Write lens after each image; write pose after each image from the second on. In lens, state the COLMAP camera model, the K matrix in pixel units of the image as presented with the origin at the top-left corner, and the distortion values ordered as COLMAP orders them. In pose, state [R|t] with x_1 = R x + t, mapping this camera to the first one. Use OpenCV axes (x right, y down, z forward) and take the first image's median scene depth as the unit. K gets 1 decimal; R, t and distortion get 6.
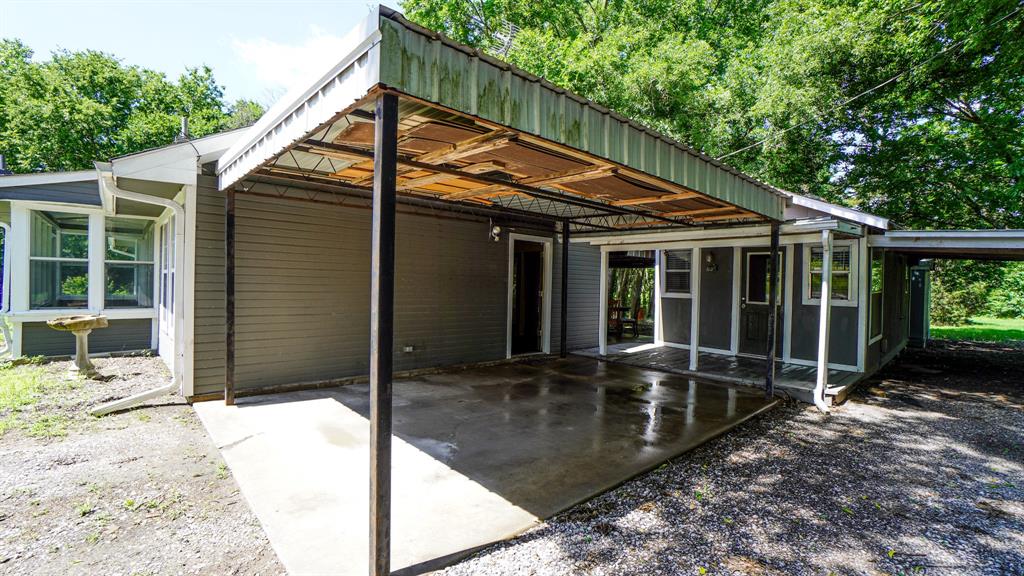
lens RADIAL K [[452.6, 0, 517.9], [0, 452.6, 283.8], [0, 0, 1]] dist [-0.025890, 0.000314]
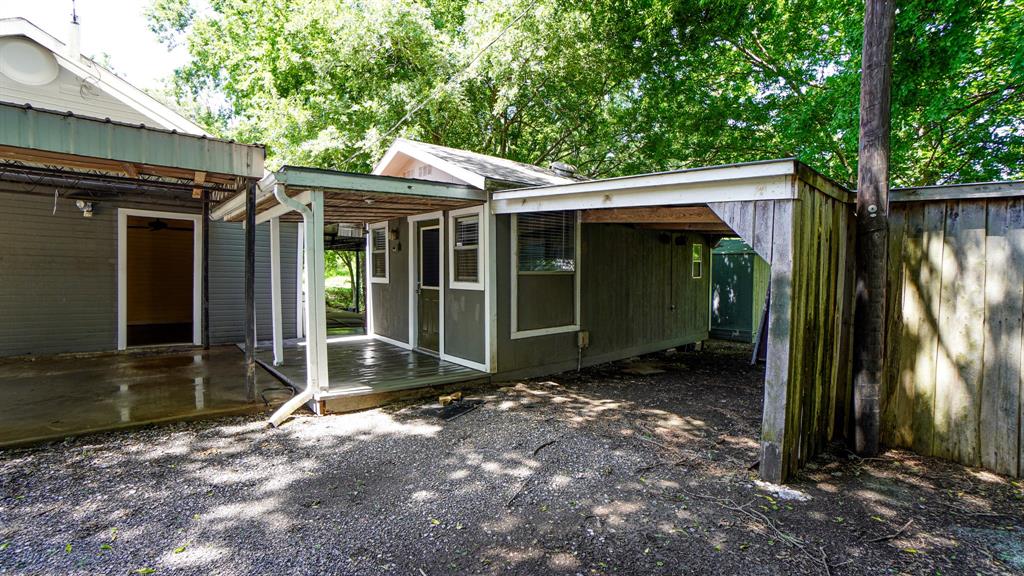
lens RADIAL K [[452.6, 0, 506.8], [0, 452.6, 291.9], [0, 0, 1]] dist [-0.025890, 0.000314]
pose [[0.997932, -0.002090, -0.064237, 0.791618], [0.003914, 0.999592, 0.028290, 0.029636], [0.064152, -0.028483, 0.997534, 0.180838]]
